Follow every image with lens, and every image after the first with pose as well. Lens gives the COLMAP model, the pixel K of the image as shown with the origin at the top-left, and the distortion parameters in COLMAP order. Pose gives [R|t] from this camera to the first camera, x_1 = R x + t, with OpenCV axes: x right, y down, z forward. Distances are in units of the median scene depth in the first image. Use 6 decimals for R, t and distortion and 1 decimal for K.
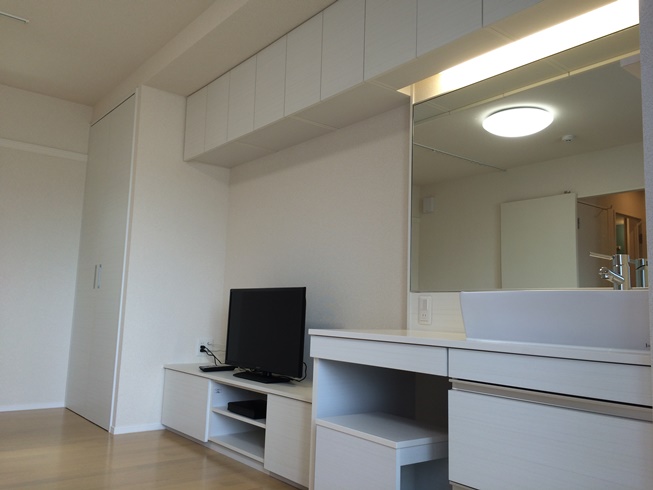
lens RADIAL K [[557.8, 0, 326.5], [0, 557.8, 245.0], [0, 0, 1]] dist [0.041644, -0.006332]
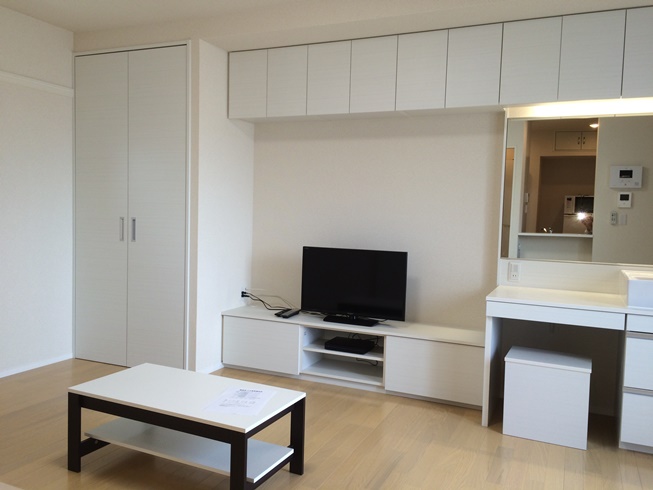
lens RADIAL K [[557.8, 0, 326.5], [0, 557.8, 245.0], [0, 0, 1]] dist [0.041644, -0.006332]
pose [[0.890155, -0.041691, 0.453746, -0.692110], [-0.050019, 0.980847, 0.188247, -0.151656], [-0.452904, -0.190265, 0.871021, -0.020291]]
